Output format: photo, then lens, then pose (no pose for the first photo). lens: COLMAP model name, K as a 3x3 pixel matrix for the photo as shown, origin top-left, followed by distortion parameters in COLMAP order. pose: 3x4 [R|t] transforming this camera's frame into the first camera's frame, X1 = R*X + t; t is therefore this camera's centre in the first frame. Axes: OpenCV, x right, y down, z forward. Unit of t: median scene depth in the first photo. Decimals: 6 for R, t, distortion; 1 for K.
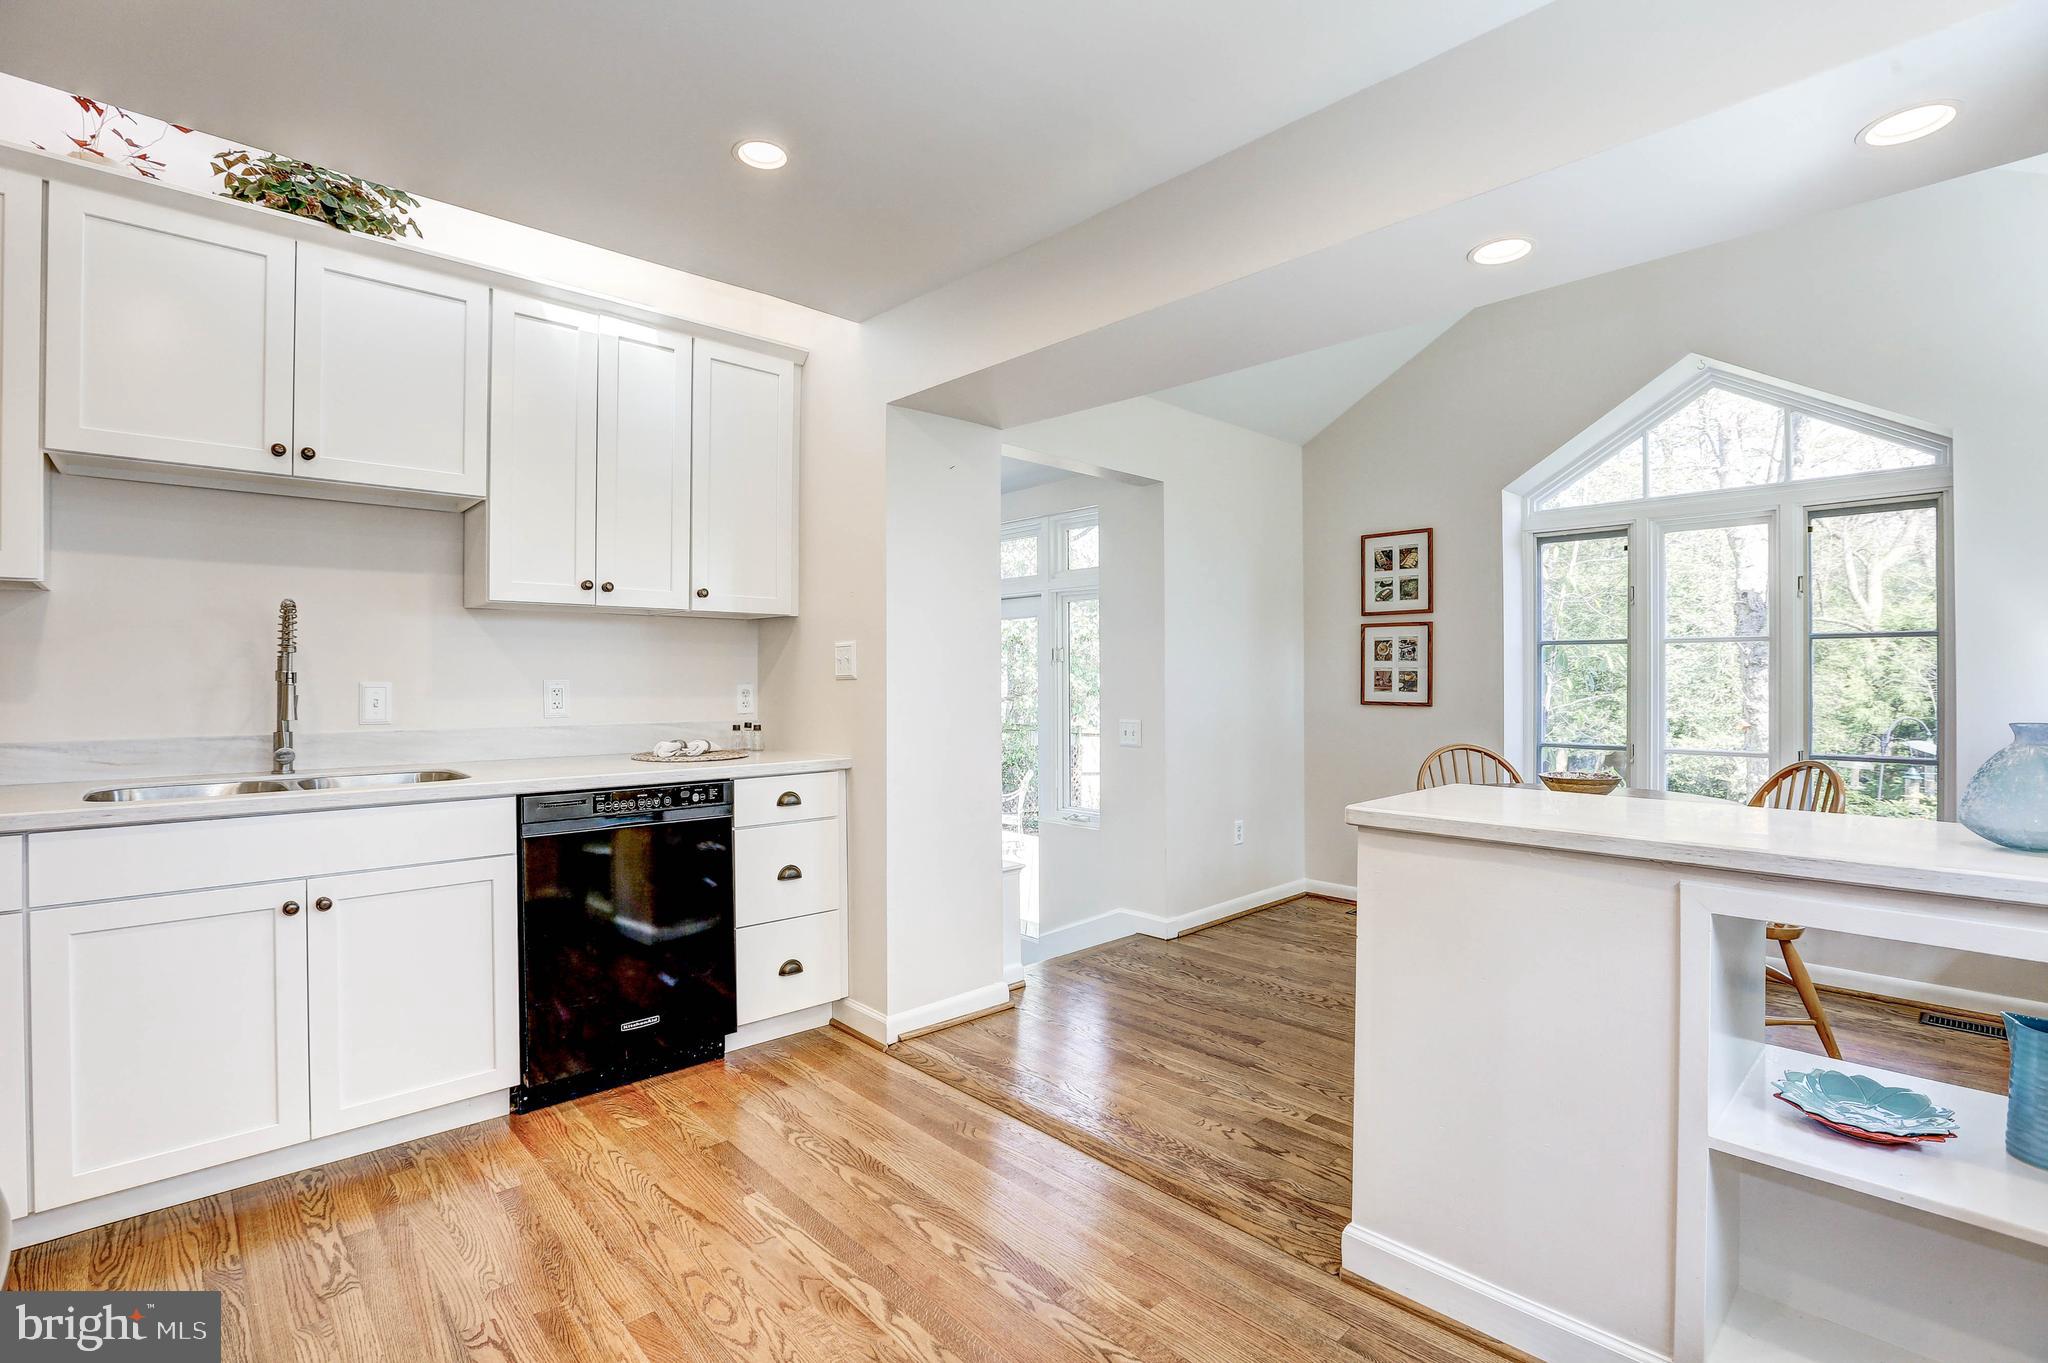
lens RADIAL K [[924.1, 0, 1001.4], [0, 924.1, 676.6], [0, 0, 1]] dist [-0.052452, 0.014488]
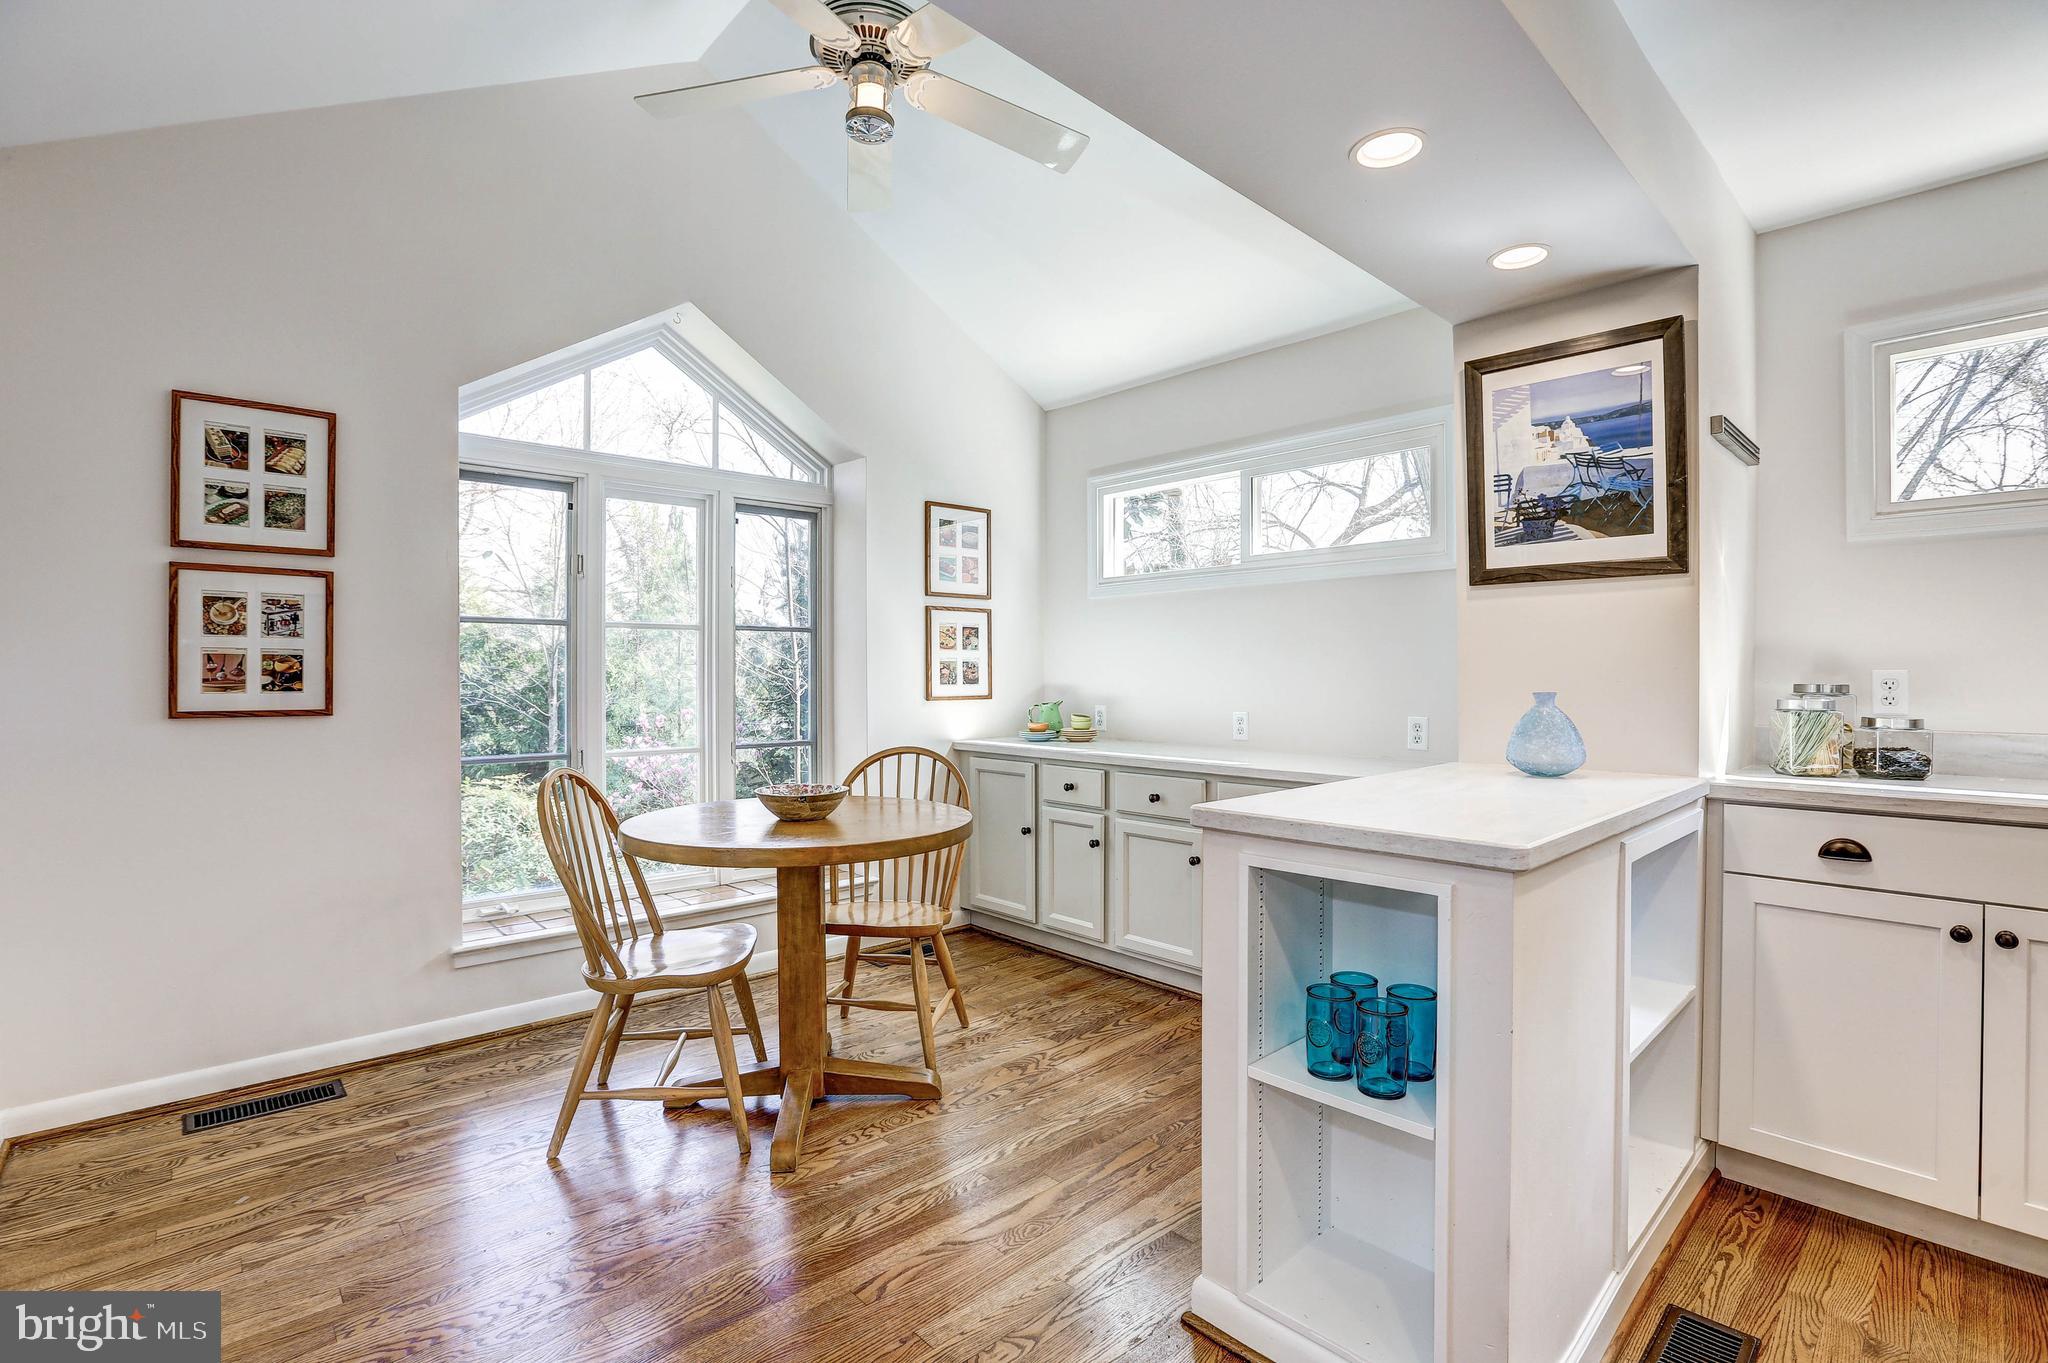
lens RADIAL K [[924.1, 0, 1001.4], [0, 924.1, 676.6], [0, 0, 1]] dist [-0.052452, 0.014488]
pose [[0.005145, -0.006621, 0.999965, -0.109459], [-0.000990, 0.999978, 0.006626, 0.003459], [-0.999986, -0.001024, 0.005138, 0.554382]]
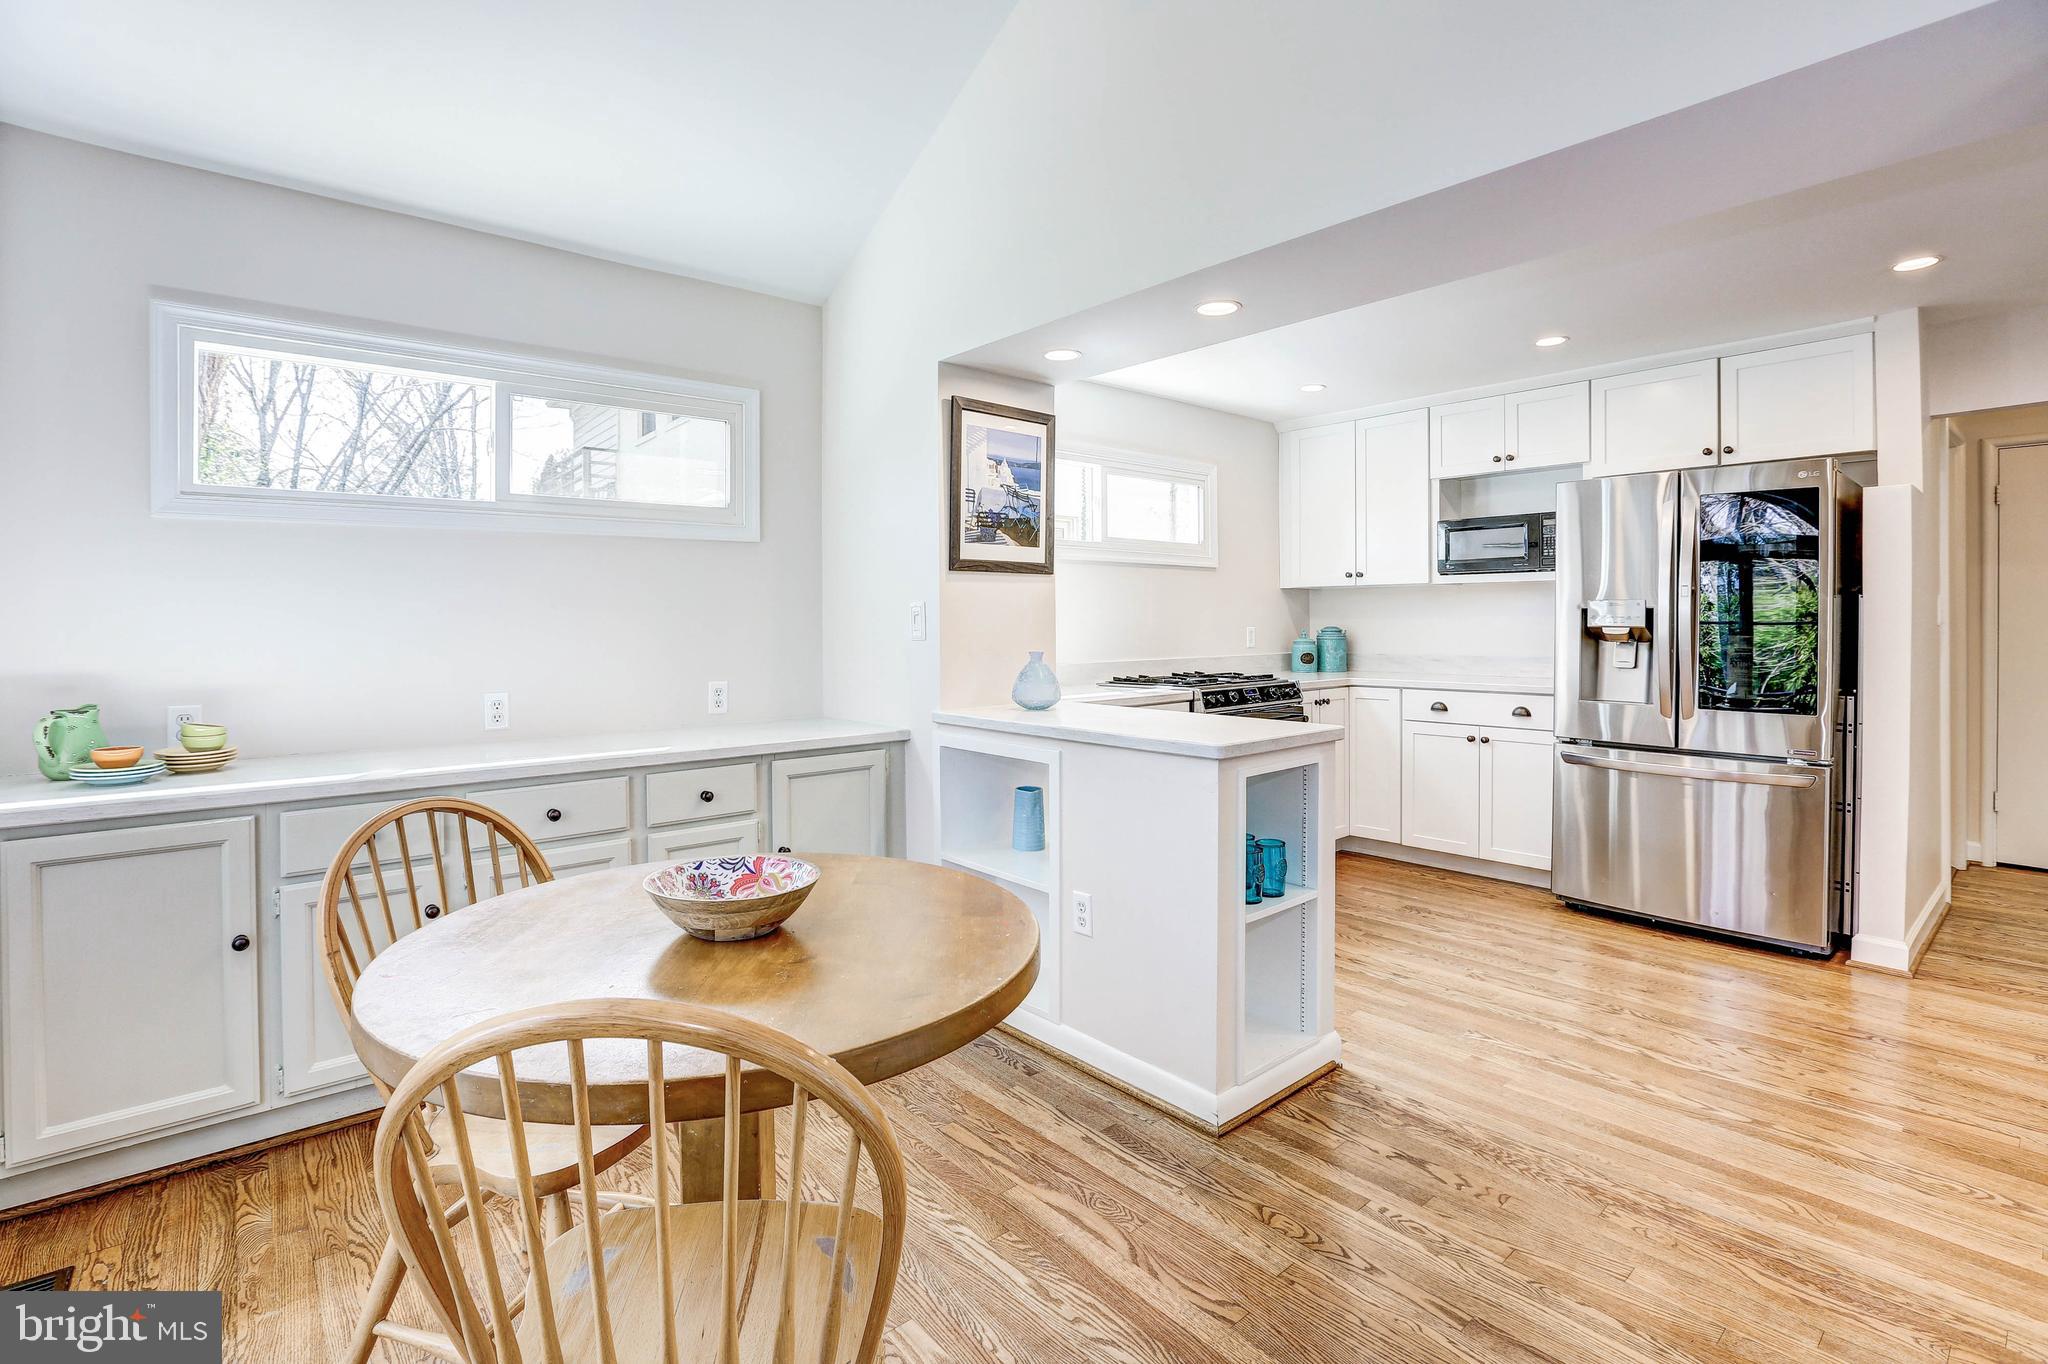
lens RADIAL K [[967.1, 0, 989.5], [0, 967.1, 622.2], [0, 0, 1]] dist [-0.058679, 0.016952]
pose [[-0.998837, 0.005132, 0.047939, 0.330767], [0.005248, 0.999984, 0.002297, -0.008430], [-0.047926, 0.002546, -0.998848, 0.972999]]
